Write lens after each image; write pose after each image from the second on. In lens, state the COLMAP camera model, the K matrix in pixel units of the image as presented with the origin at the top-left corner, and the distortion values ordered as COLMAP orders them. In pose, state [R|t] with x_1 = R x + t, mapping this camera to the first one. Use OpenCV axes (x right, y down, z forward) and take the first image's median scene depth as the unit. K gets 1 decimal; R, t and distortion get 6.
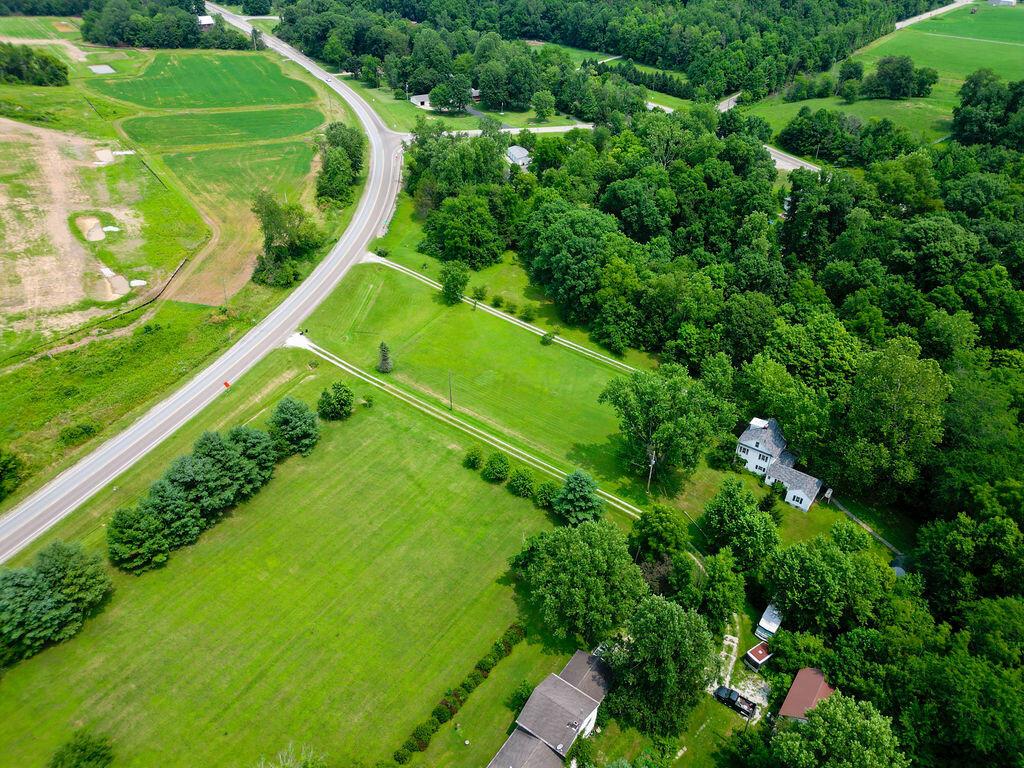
lens RADIAL K [[718.2, 0, 512.0], [0, 718.2, 384.0], [0, 0, 1]] dist [0.070121, -0.067174]
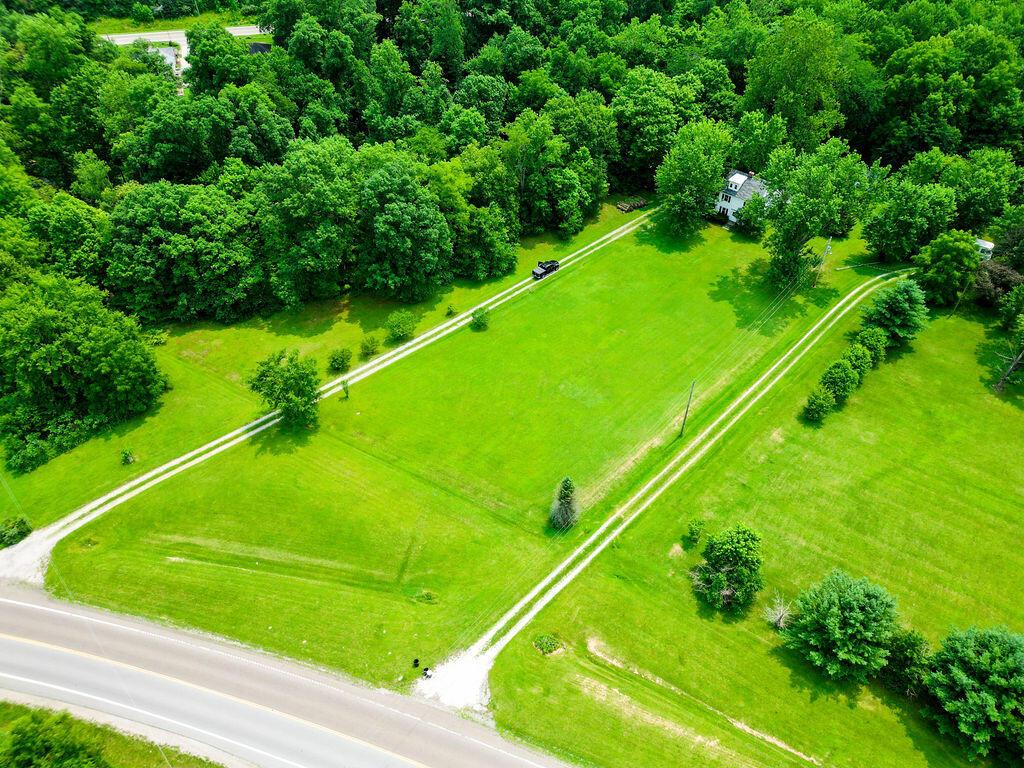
lens RADIAL K [[718.2, 0, 512.0], [0, 718.2, 384.0], [0, 0, 1]] dist [0.070121, -0.067174]
pose [[0.124432, -0.690148, 0.712890, -0.454812], [0.559339, 0.642225, 0.524106, -0.354171], [-0.819546, 0.333532, 0.465940, 0.705380]]
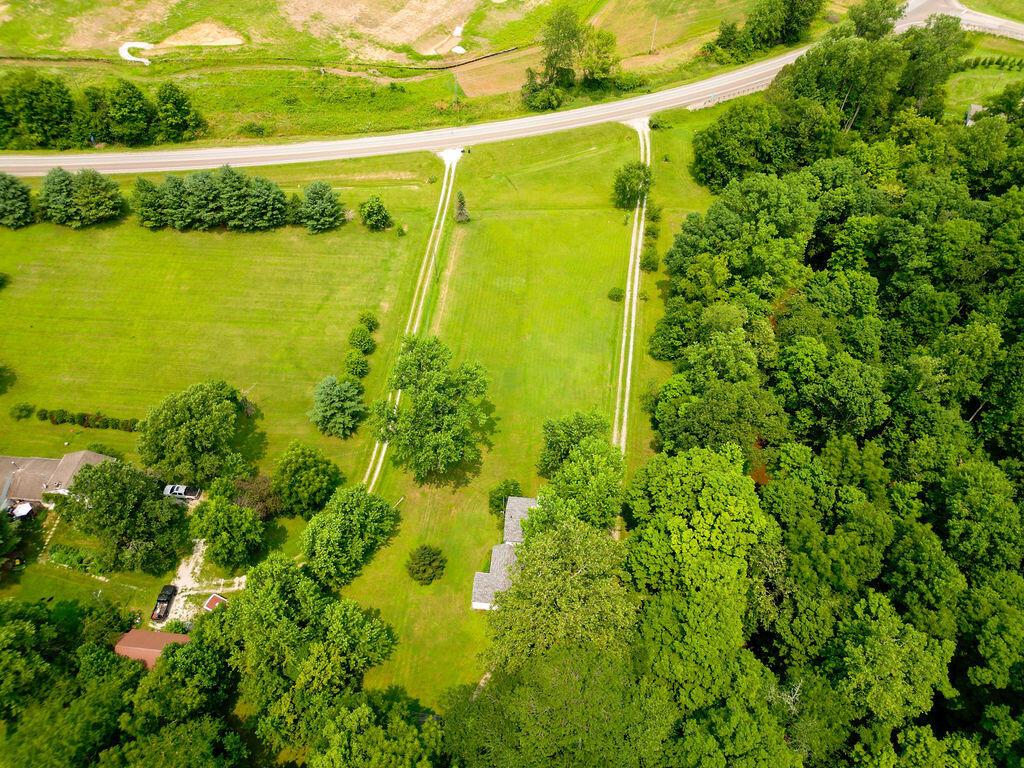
lens RADIAL K [[718.2, 0, 512.0], [0, 718.2, 384.0], [0, 0, 1]] dist [0.070121, -0.067174]
pose [[0.512196, 0.641165, -0.571457, 0.545203], [-0.483065, 0.765203, 0.425573, -0.286313], [0.710143, 0.058074, 0.701658, 0.333077]]
